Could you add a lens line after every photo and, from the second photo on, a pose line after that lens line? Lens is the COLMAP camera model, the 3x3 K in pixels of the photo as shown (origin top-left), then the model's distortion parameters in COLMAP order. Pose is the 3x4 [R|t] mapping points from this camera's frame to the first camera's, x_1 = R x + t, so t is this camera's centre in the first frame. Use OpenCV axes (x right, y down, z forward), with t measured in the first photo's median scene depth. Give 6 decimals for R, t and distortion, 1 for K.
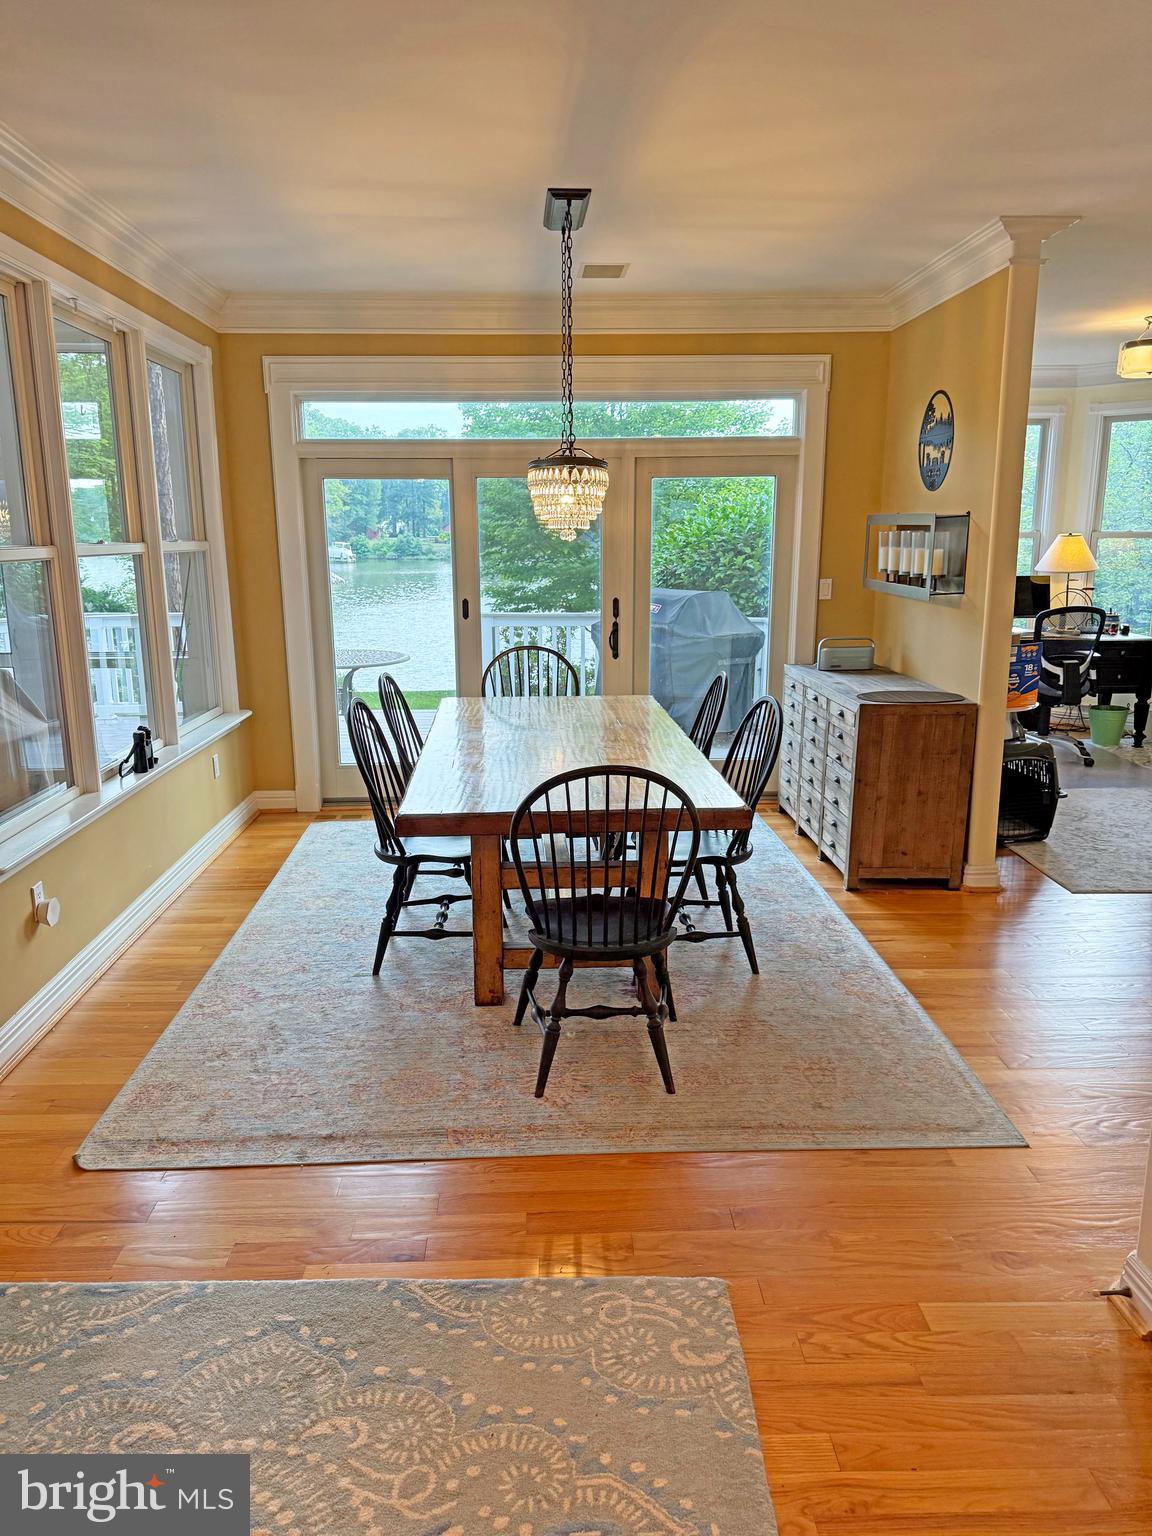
lens RADIAL K [[1108.1, 0, 579.0], [0, 1108.1, 771.7], [0, 0, 1]] dist [0.013526, -0.001065]
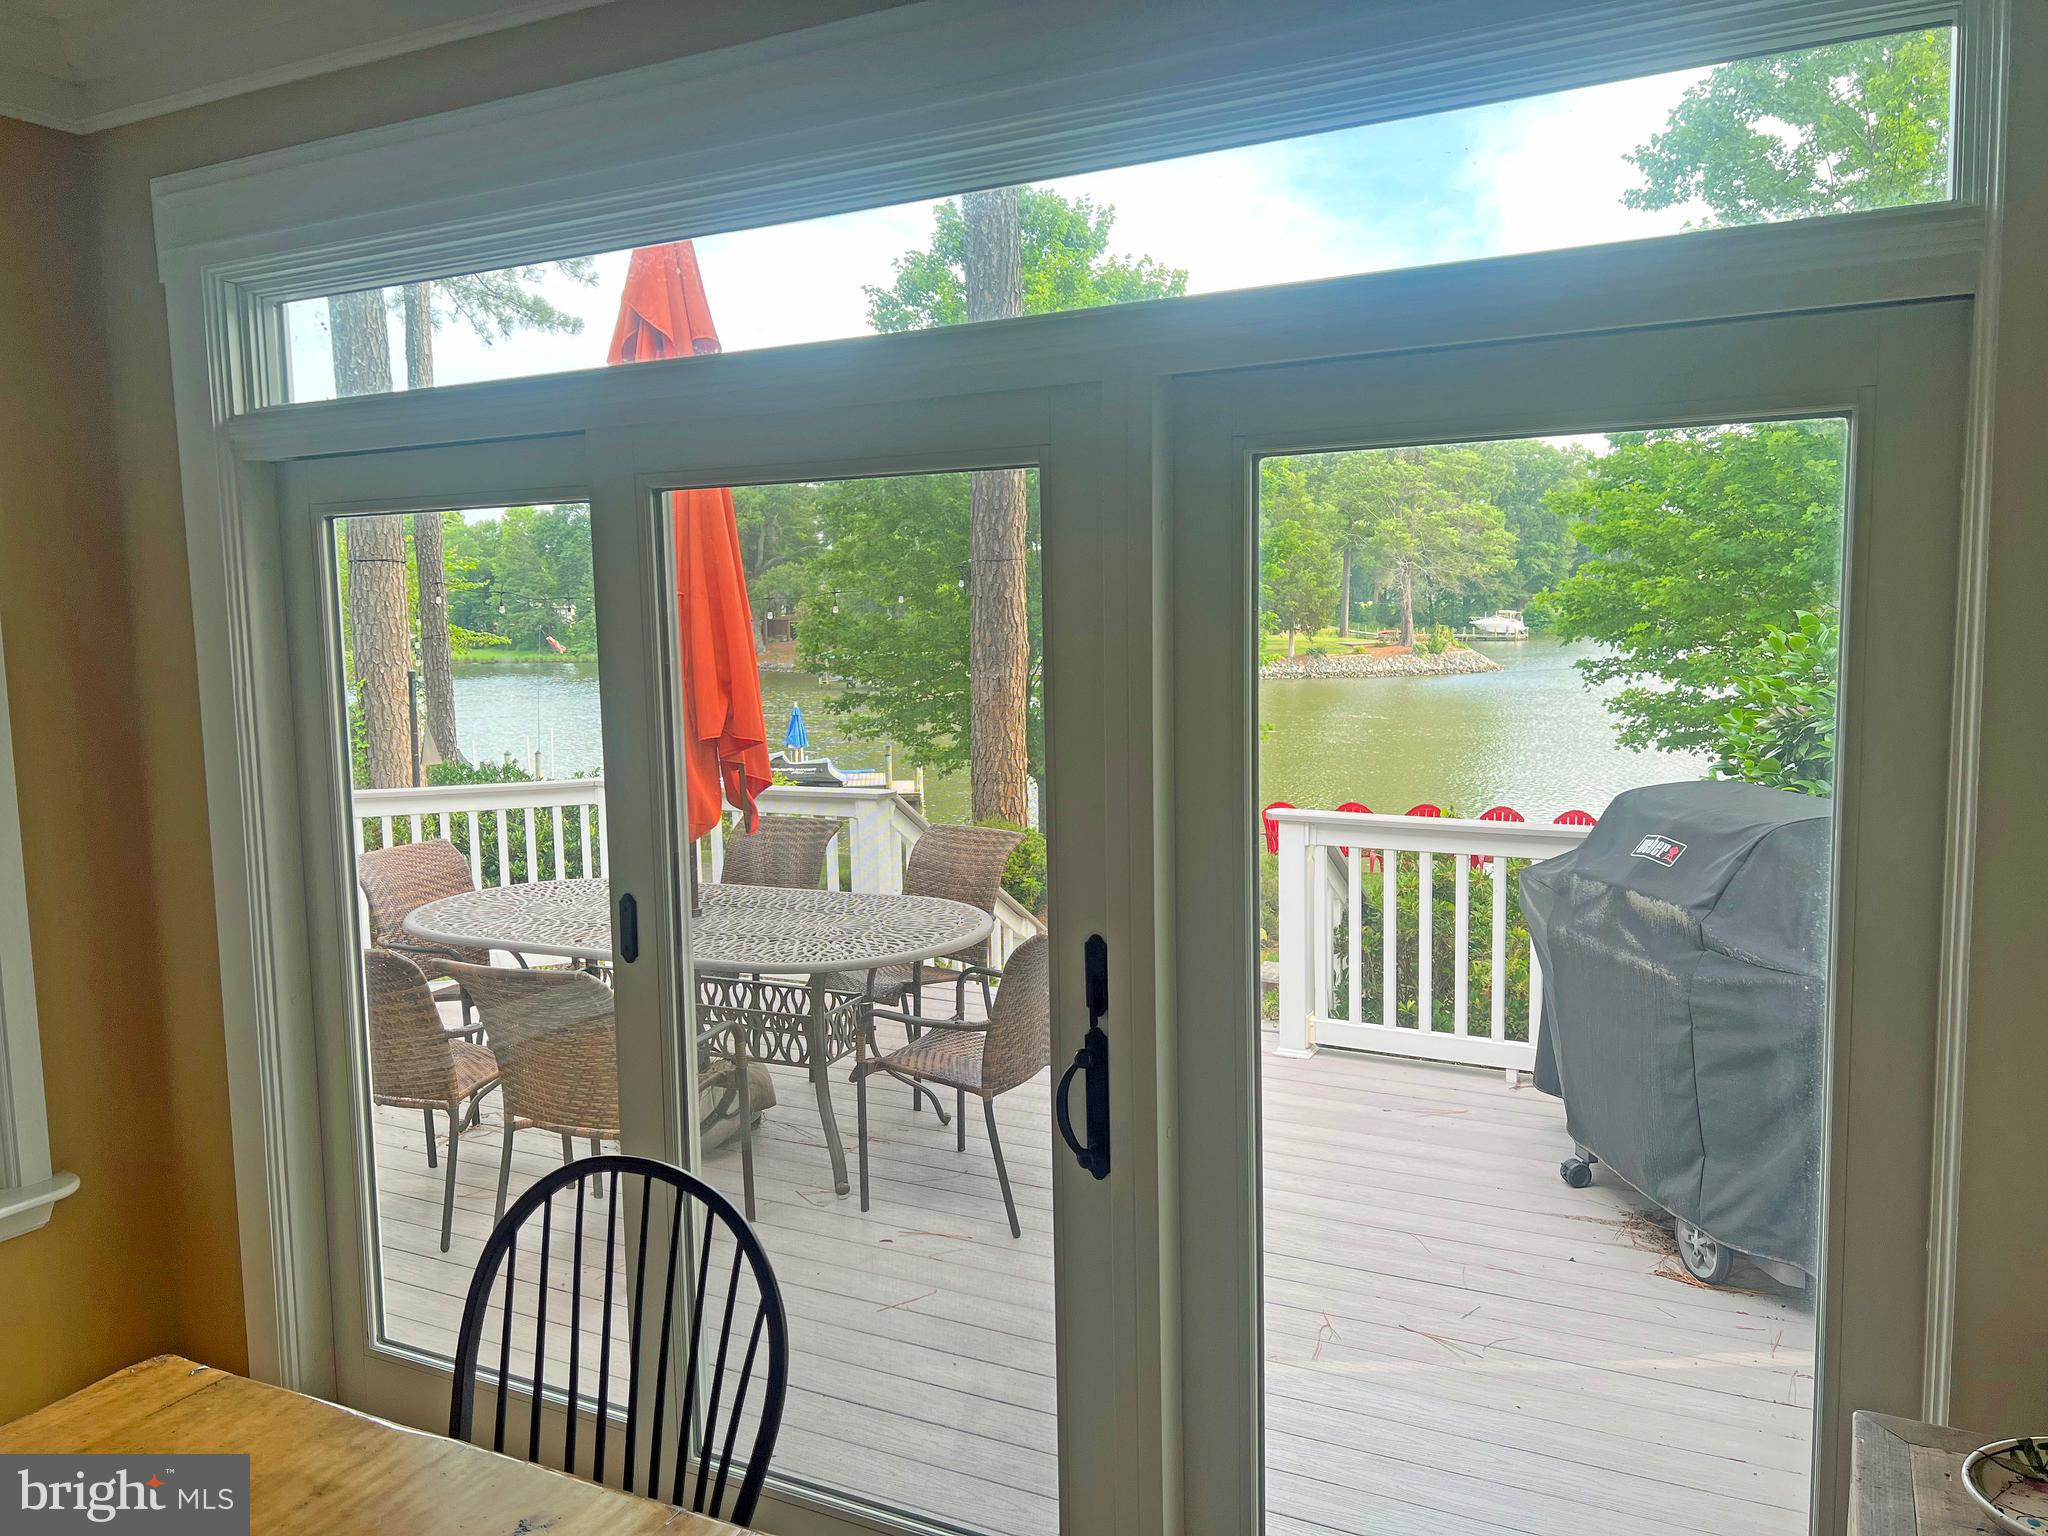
lens RADIAL K [[1584.8, 0, 1025.3], [0, 1584.8, 765.0], [0, 0, 1]] dist [0.002754, 0.000055]
pose [[0.868709, 0.039258, -0.493764, 0.140453], [-0.091364, 0.992449, -0.081834, -0.120178], [0.486823, 0.116202, 0.865737, 0.499012]]
